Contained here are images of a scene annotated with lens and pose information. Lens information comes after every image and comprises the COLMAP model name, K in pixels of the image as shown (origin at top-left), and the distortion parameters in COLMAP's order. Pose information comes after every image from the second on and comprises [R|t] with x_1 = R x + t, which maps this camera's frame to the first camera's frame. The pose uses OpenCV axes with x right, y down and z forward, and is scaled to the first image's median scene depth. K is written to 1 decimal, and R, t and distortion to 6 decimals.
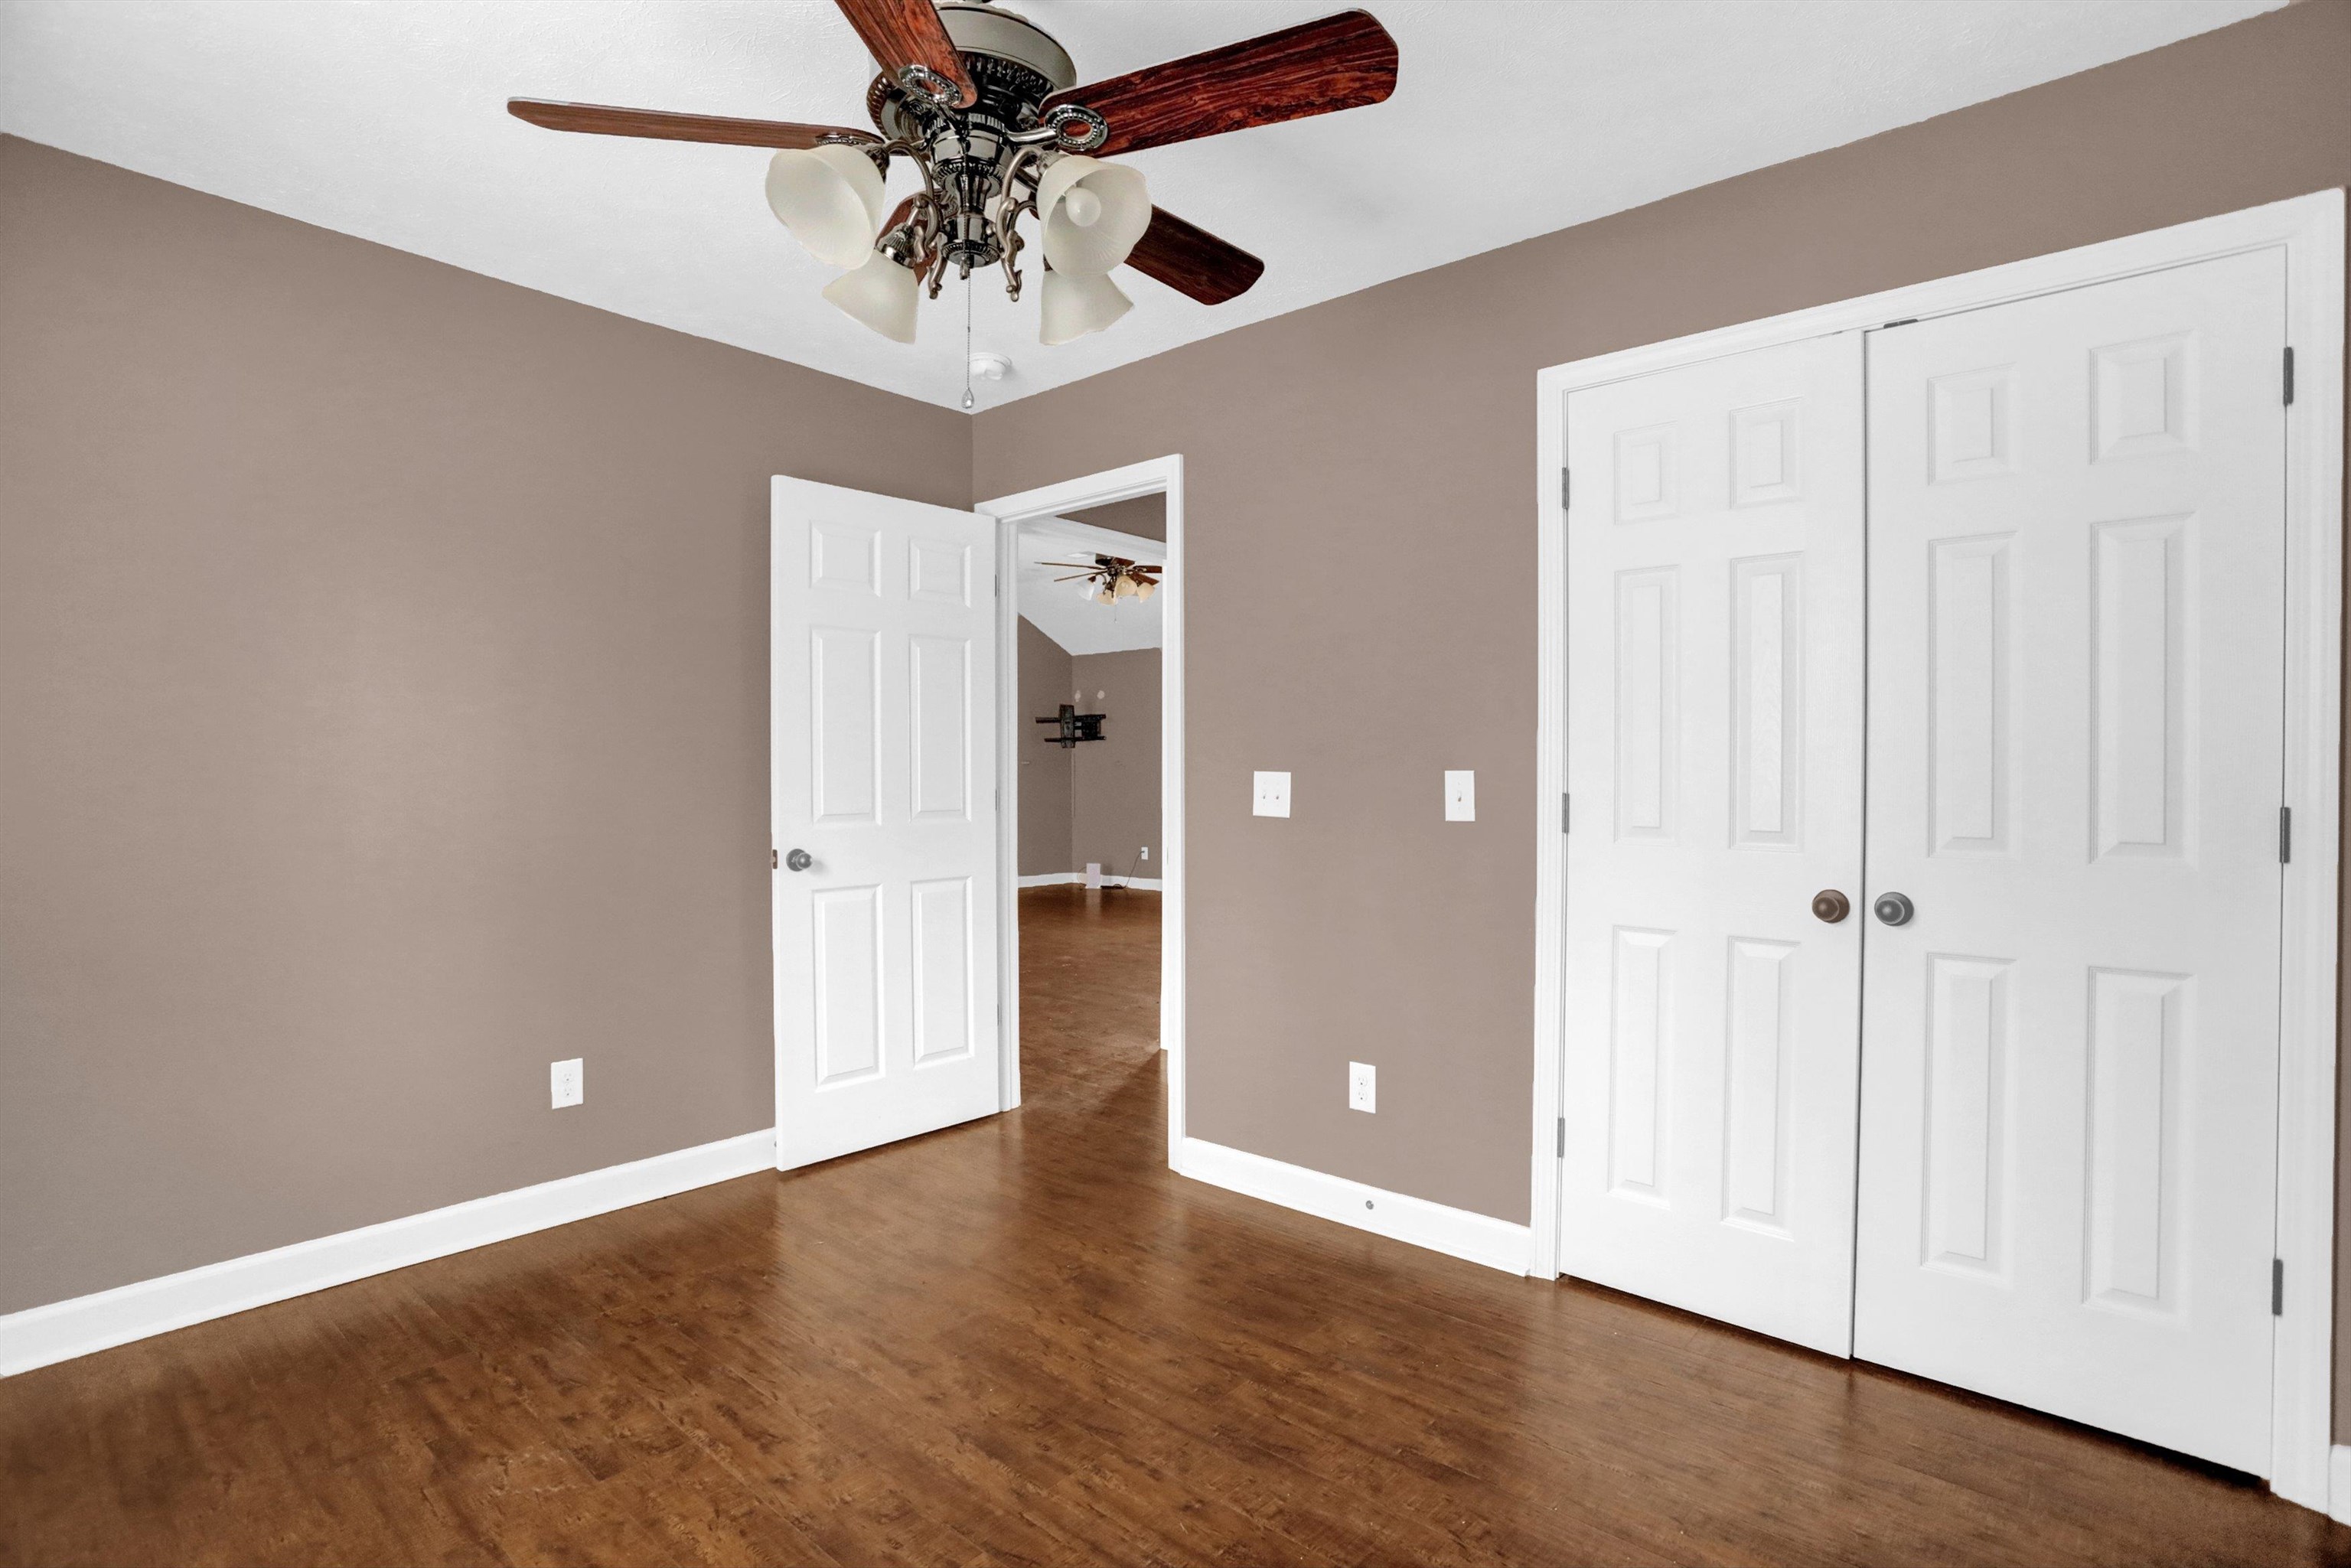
lens RADIAL K [[1145.8, 0, 1179.5], [0, 1145.8, 780.8], [0, 0, 1]] dist [-0.003572, 0.007746]
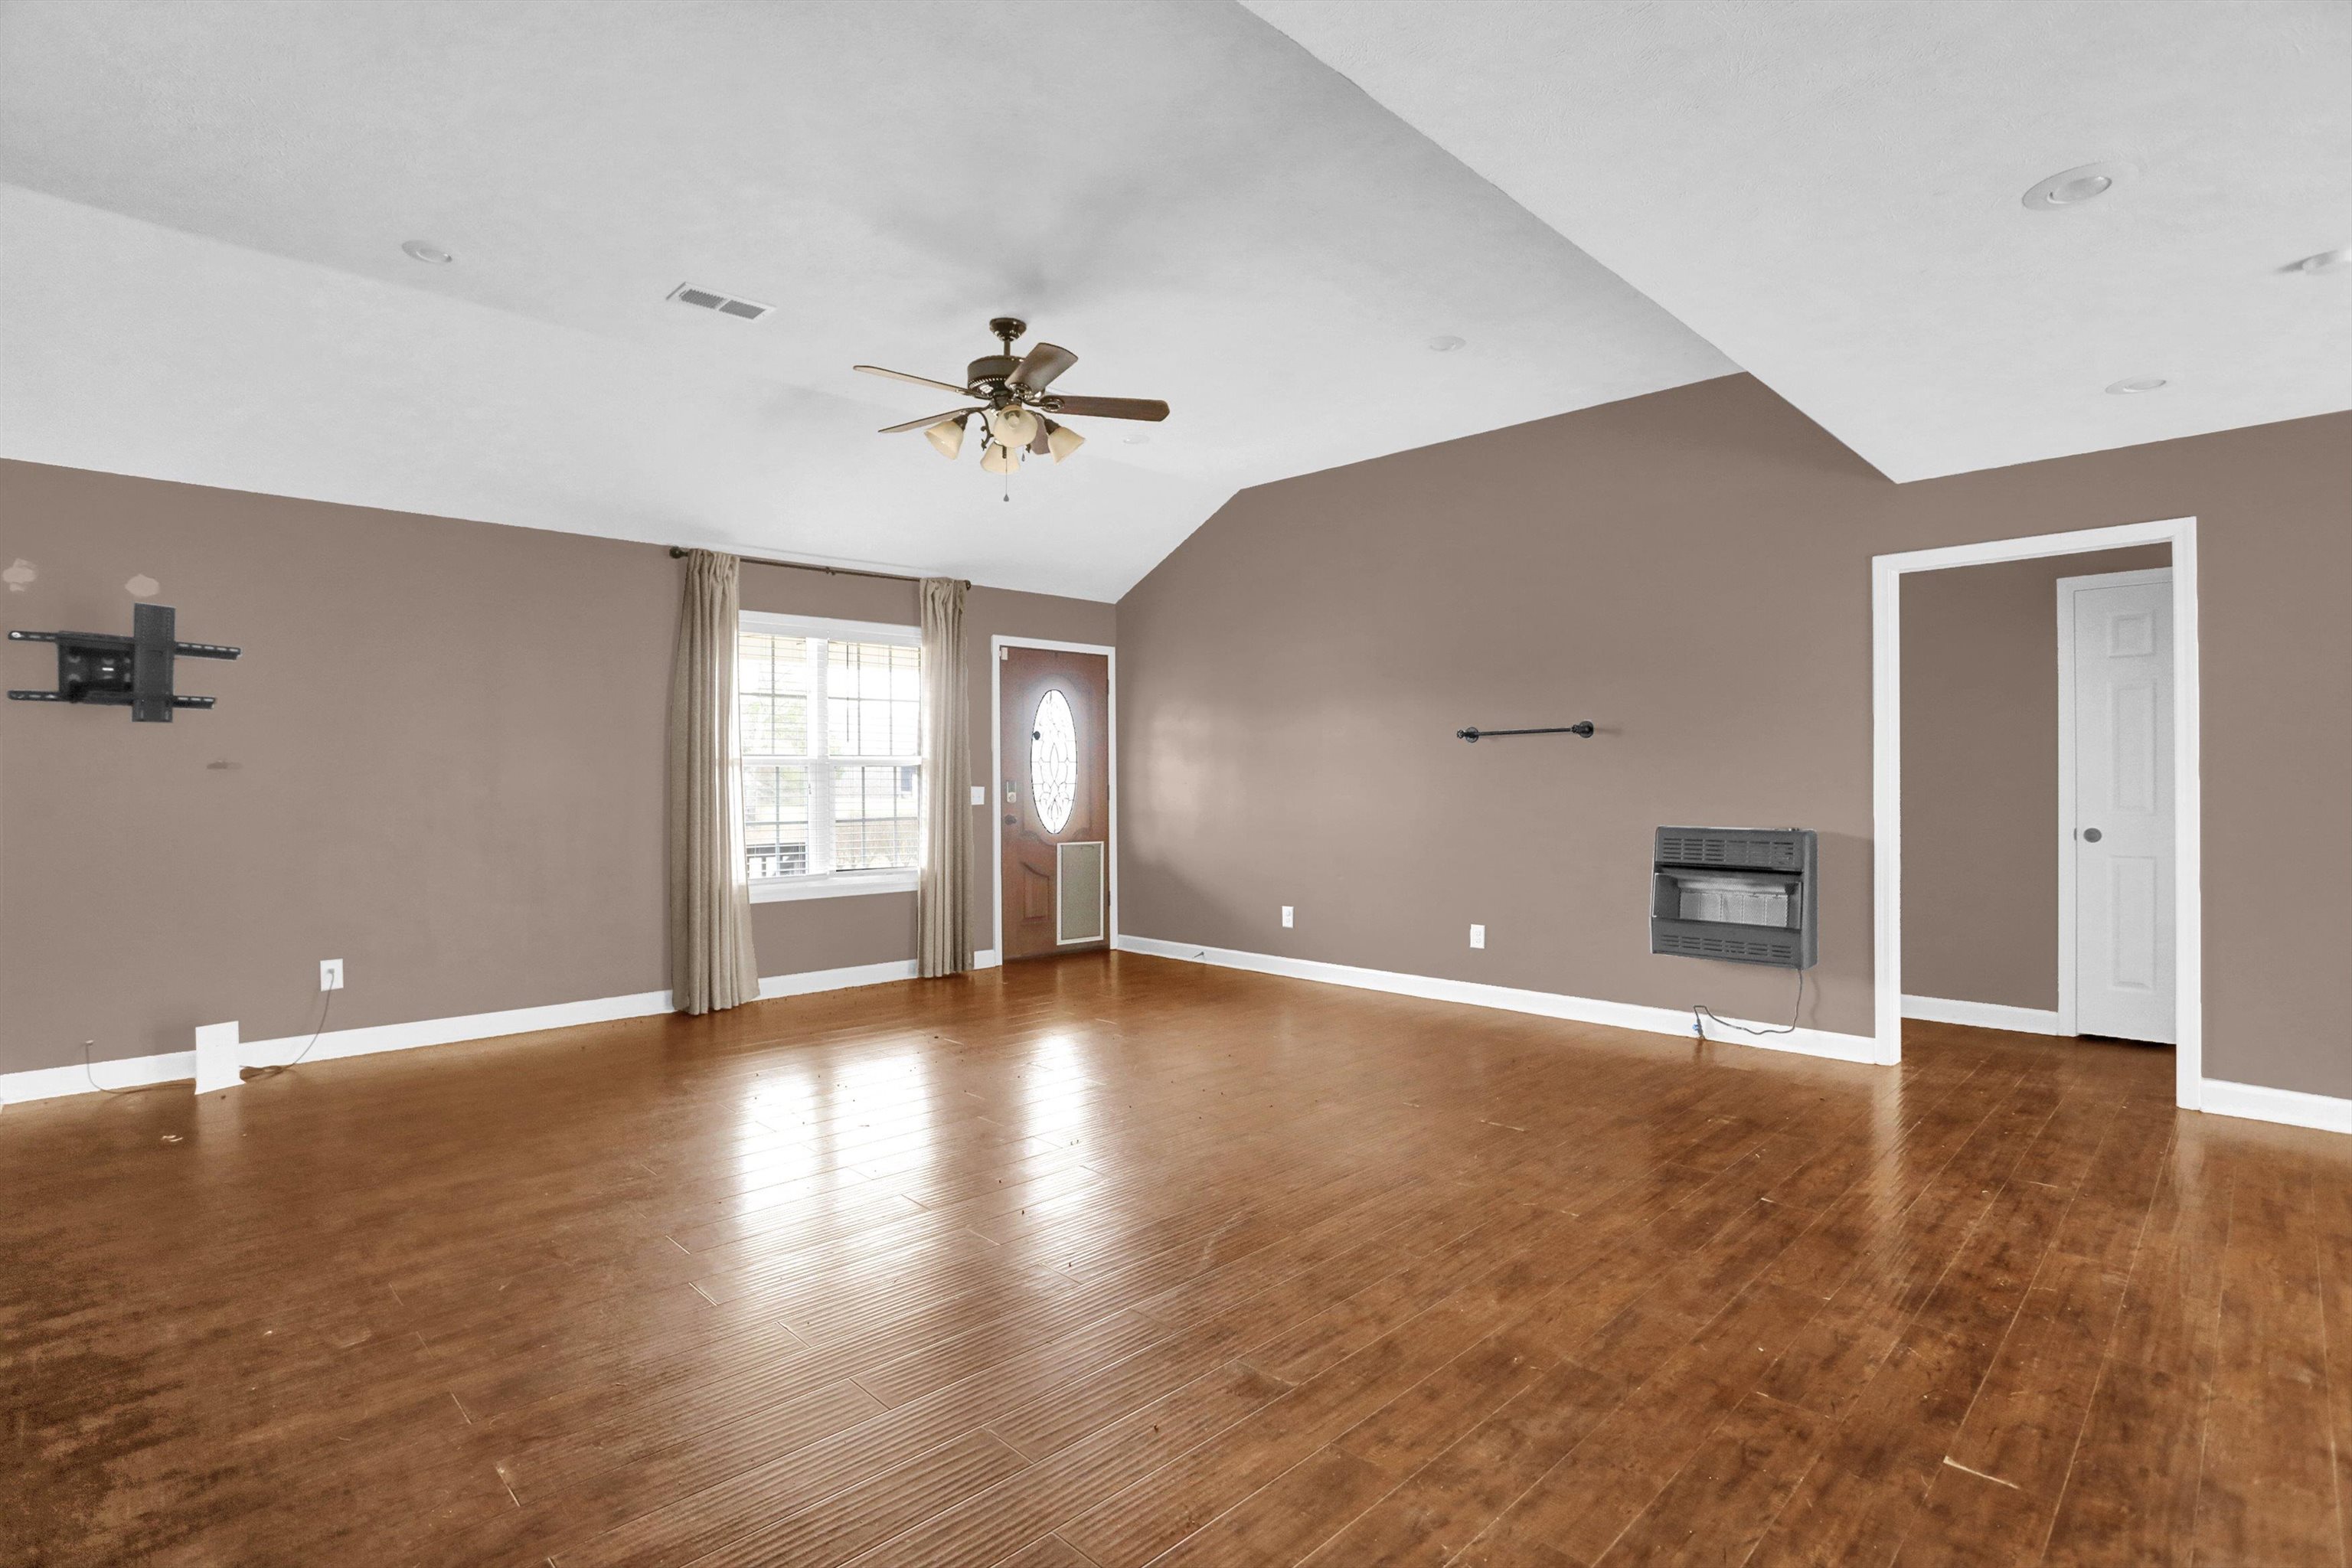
lens RADIAL K [[1139.6, 0, 1176.0], [0, 1139.6, 784.0], [0, 0, 1]] dist [-0.067085, 0.024958]
pose [[0.075147, -0.009888, 0.997123, -0.417607], [0.013007, 0.999875, 0.008935, -0.007719], [-0.997088, 0.012298, 0.075266, 0.647397]]
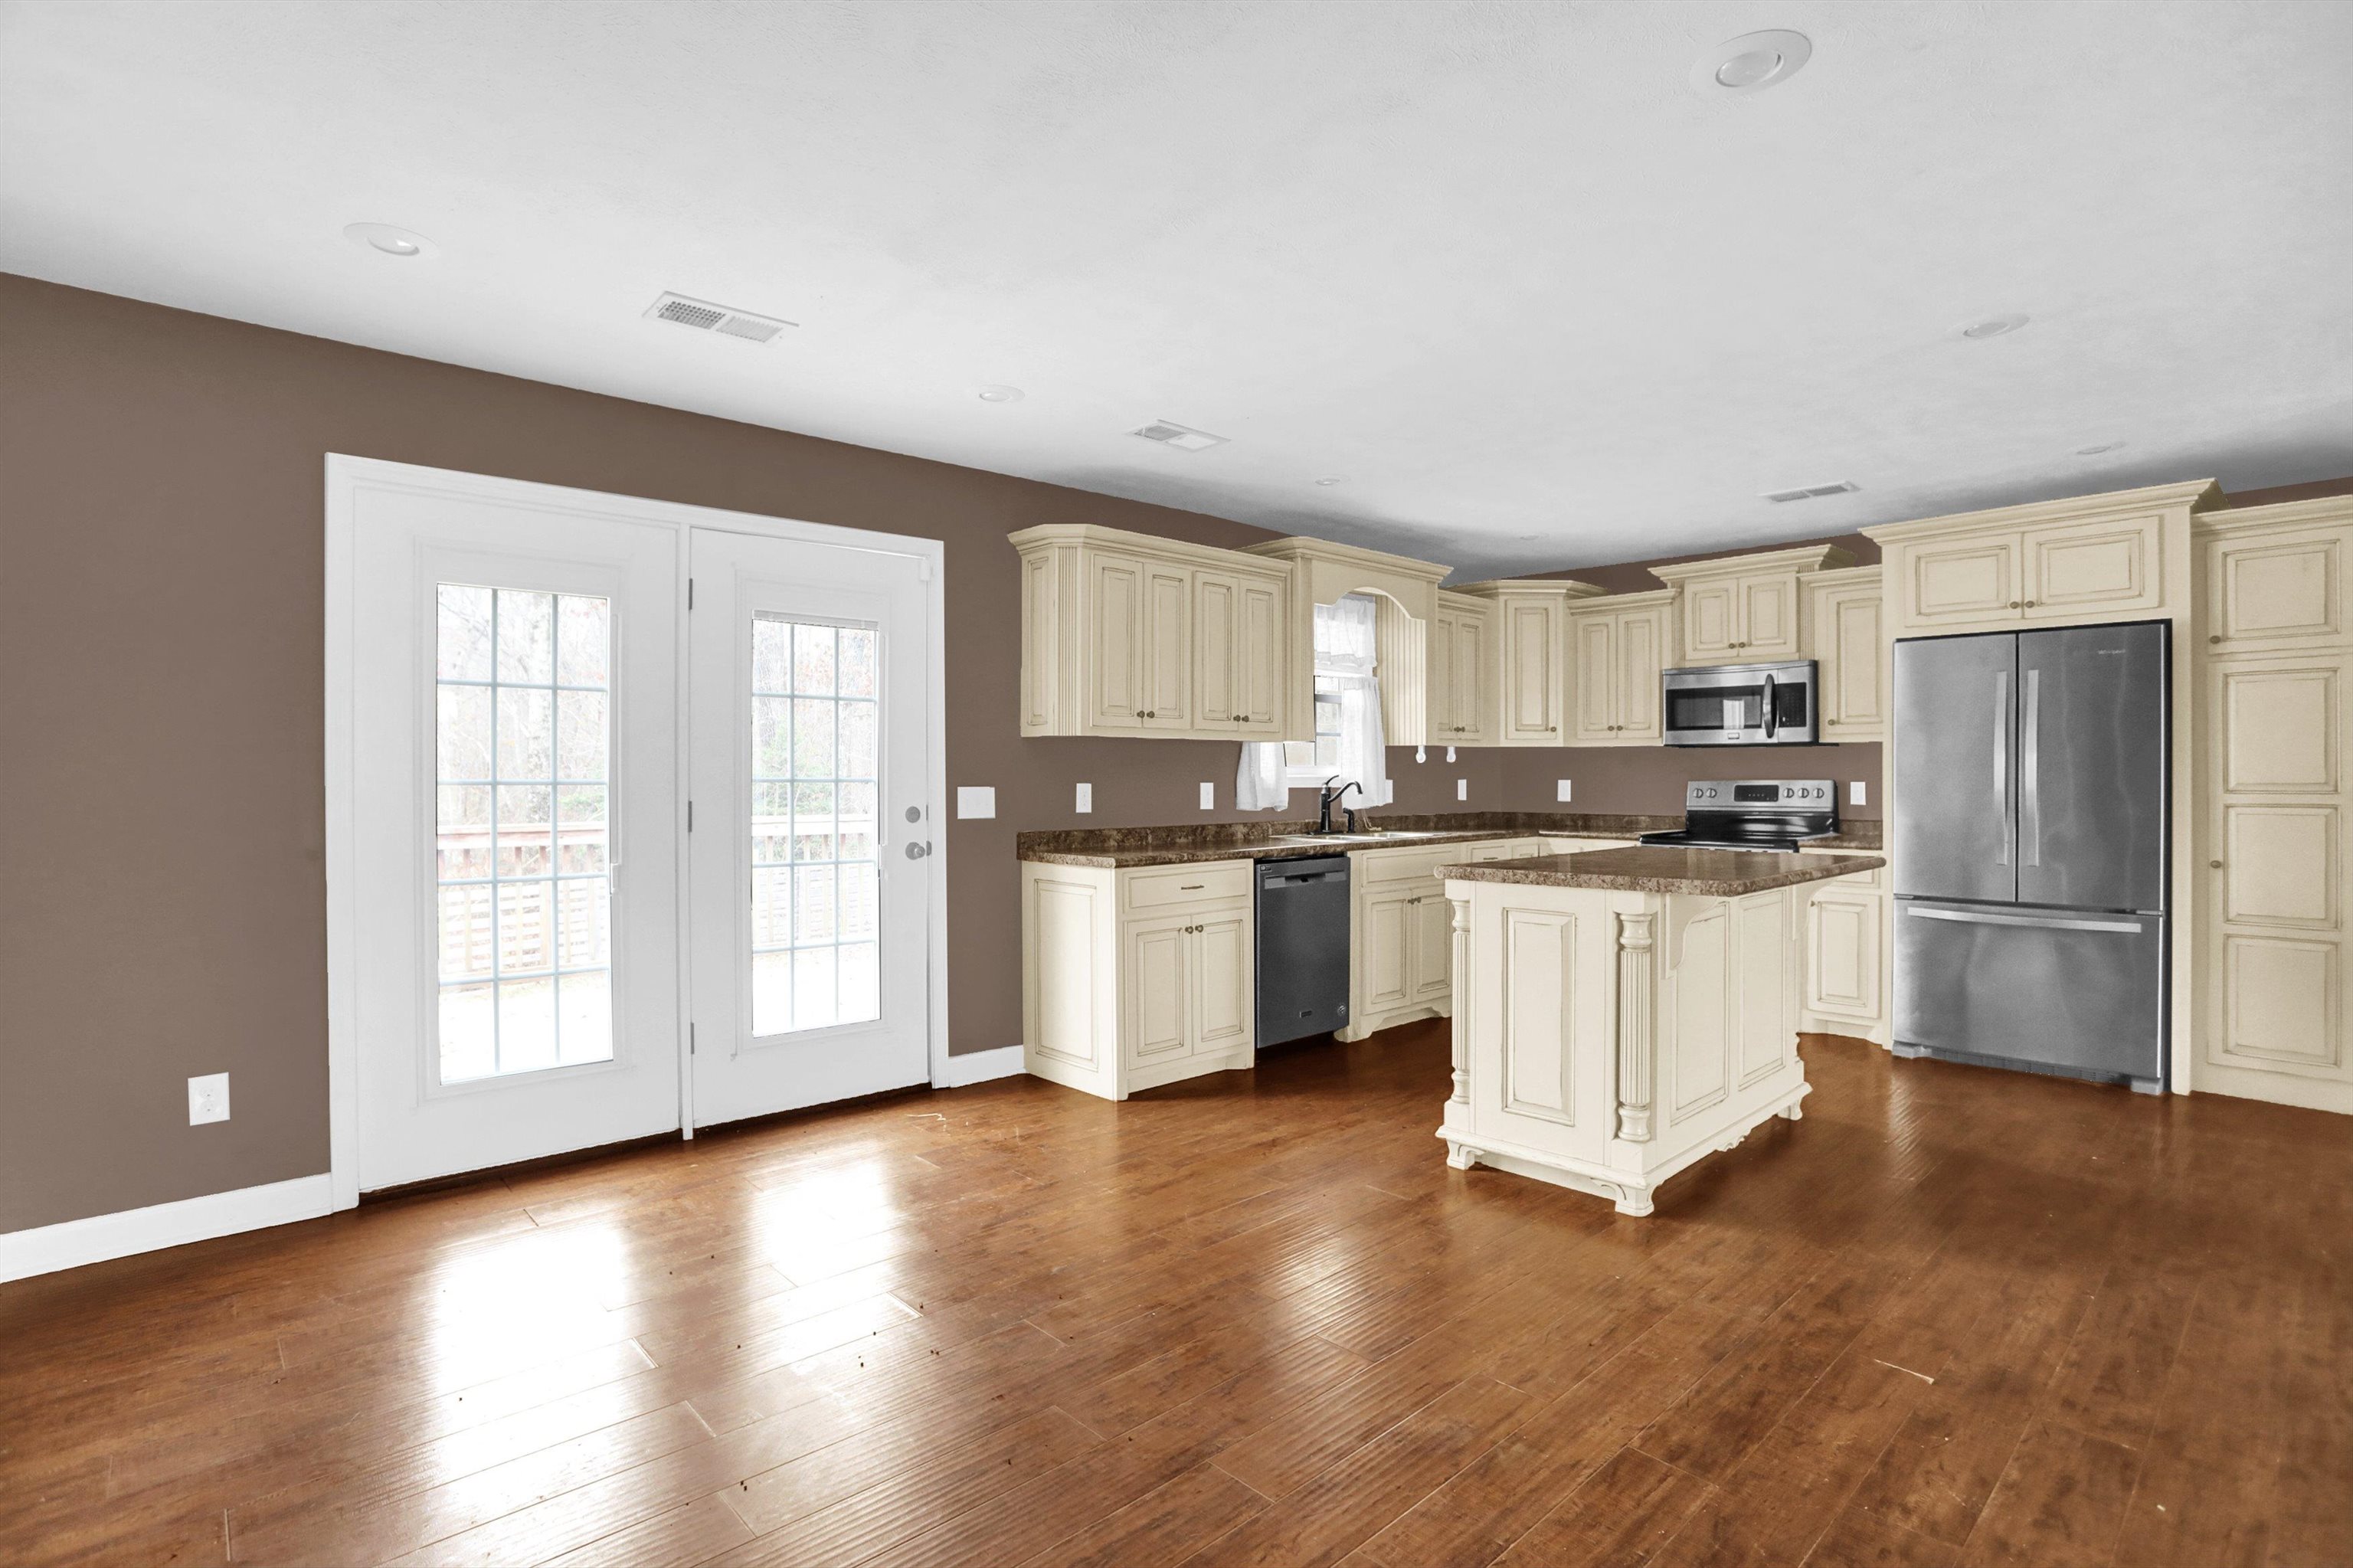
lens RADIAL K [[1140.1, 0, 1176.5], [0, 1140.1, 784.0], [0, 0, 1]] dist [-0.067085, 0.024958]
pose [[-0.111853, 0.001849, -0.993723, -0.045637], [-0.009369, 0.999952, 0.002916, -0.004132], [0.993681, 0.009636, -0.111831, 0.437614]]
